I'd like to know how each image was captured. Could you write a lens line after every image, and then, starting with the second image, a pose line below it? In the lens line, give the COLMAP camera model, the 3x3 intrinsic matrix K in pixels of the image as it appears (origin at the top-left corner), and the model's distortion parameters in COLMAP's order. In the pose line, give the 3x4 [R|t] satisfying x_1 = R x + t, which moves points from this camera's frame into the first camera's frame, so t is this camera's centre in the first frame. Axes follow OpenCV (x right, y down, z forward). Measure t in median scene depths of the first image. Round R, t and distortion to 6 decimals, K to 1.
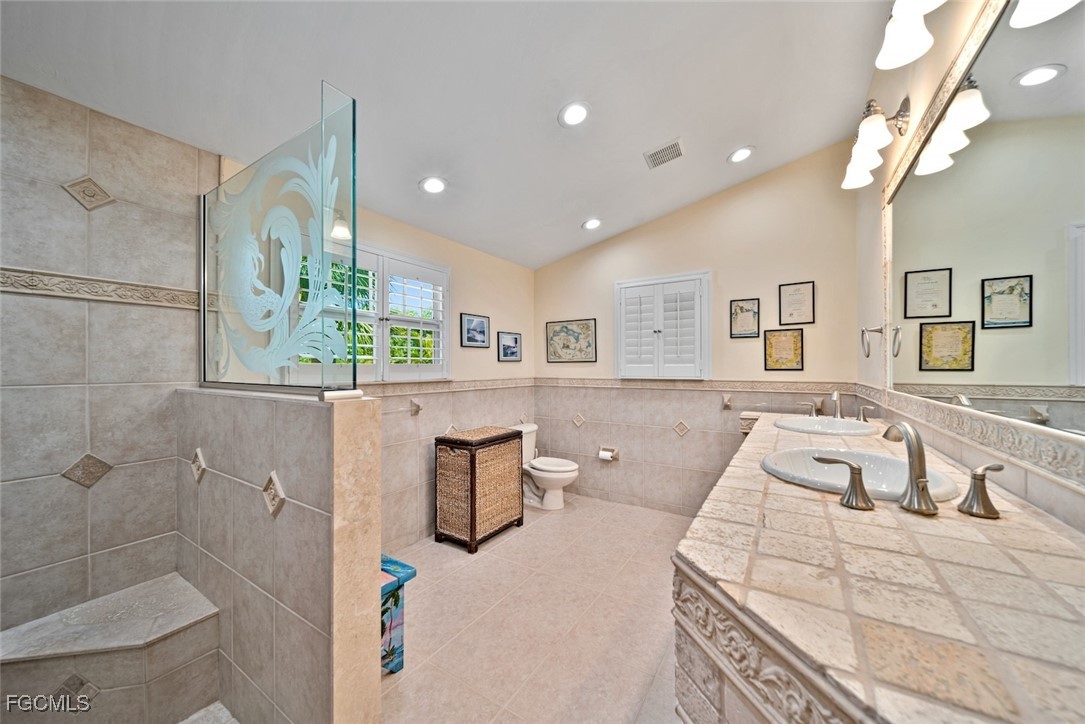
lens RADIAL K [[383.7, 0, 543.5], [0, 383.7, 365.9], [0, 0, 1]] dist [-0.000403, -0.000271]
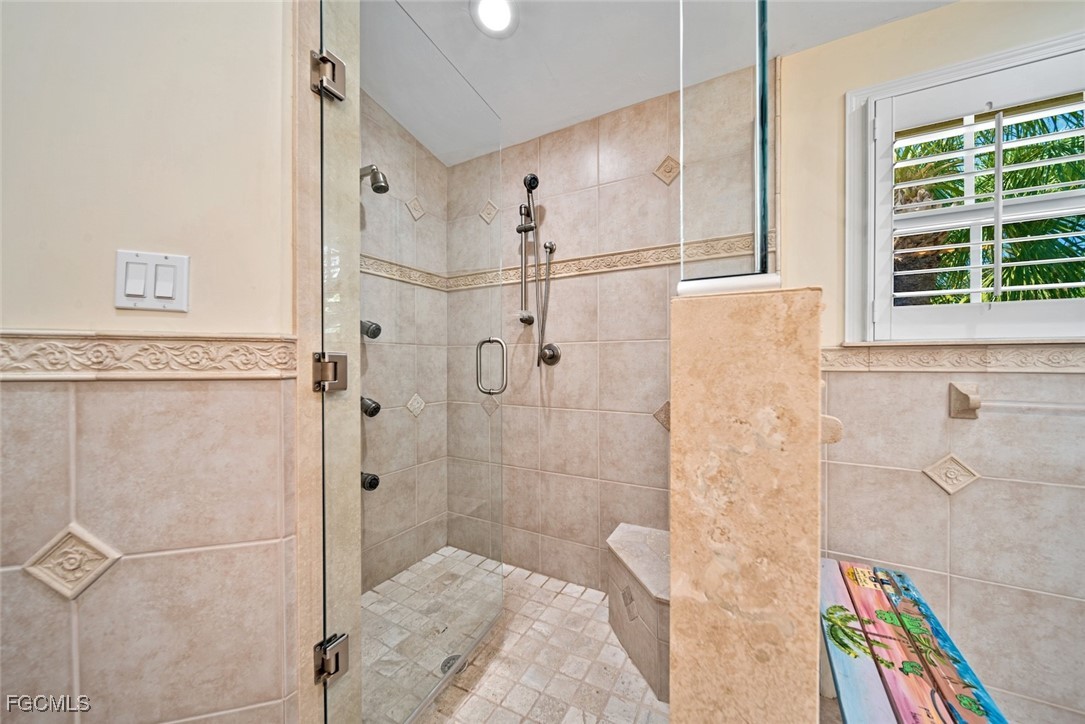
lens RADIAL K [[383.7, 0, 544.8], [0, 383.7, 360.8], [0, 0, 1]] dist [-0.000403, -0.000271]
pose [[0.069993, -0.000231, -0.997547, -0.115605], [0.003008, 0.999995, -0.000020, 0.149465], [0.997543, -0.002999, 0.069994, 0.755449]]
